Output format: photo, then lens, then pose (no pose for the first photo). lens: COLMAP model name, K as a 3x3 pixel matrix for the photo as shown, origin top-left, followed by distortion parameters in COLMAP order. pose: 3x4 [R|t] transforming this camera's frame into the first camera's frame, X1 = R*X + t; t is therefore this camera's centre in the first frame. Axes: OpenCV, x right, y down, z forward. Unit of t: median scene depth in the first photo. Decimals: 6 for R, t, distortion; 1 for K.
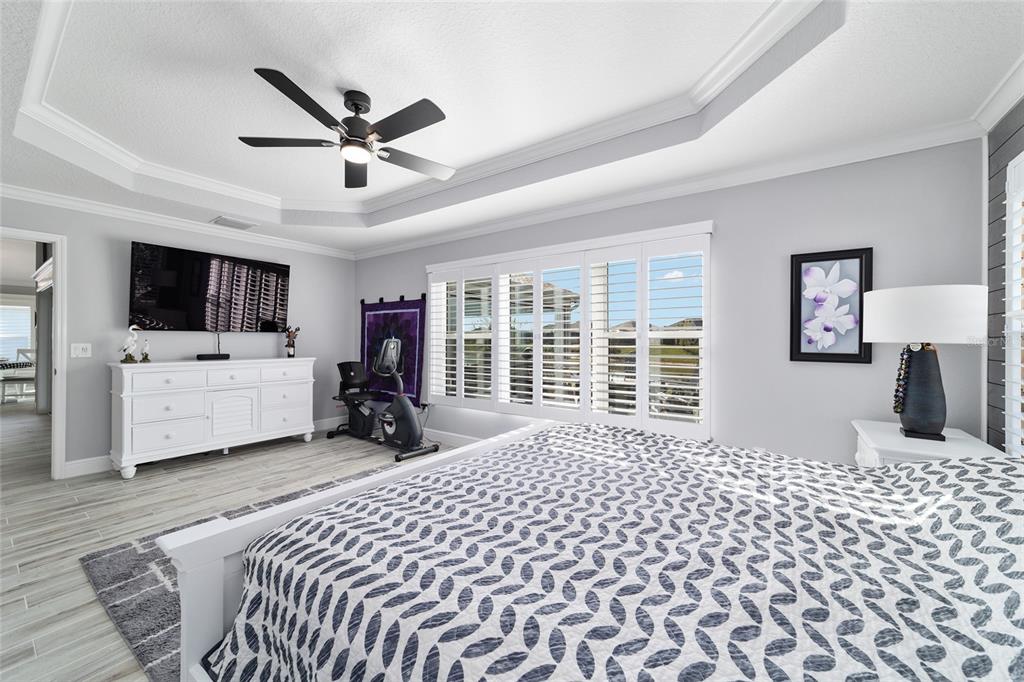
lens RADIAL K [[393.2, 0, 489.9], [0, 393.2, 338.5], [0, 0, 1]] dist [-0.013426, 0.006028]
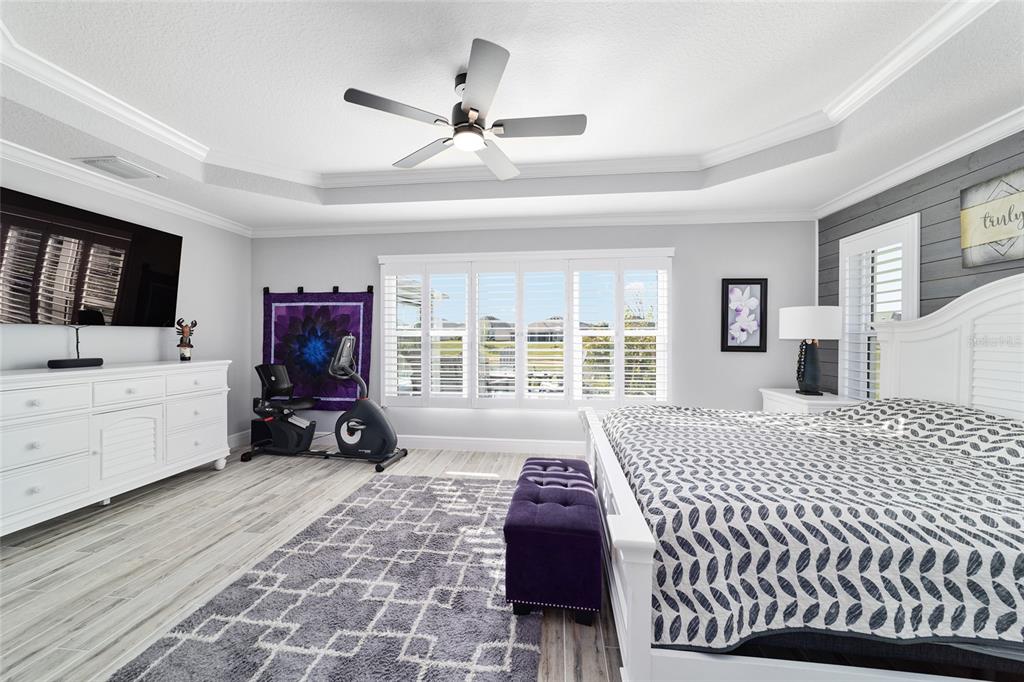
lens RADIAL K [[393.2, 0, 504.4], [0, 393.2, 338.3], [0, 0, 1]] dist [-0.013426, 0.006028]
pose [[0.876701, -0.002634, 0.481028, -0.388607], [-0.001338, 0.999968, 0.007913, -0.001667], [-0.481034, -0.007581, 0.876669, 0.067410]]
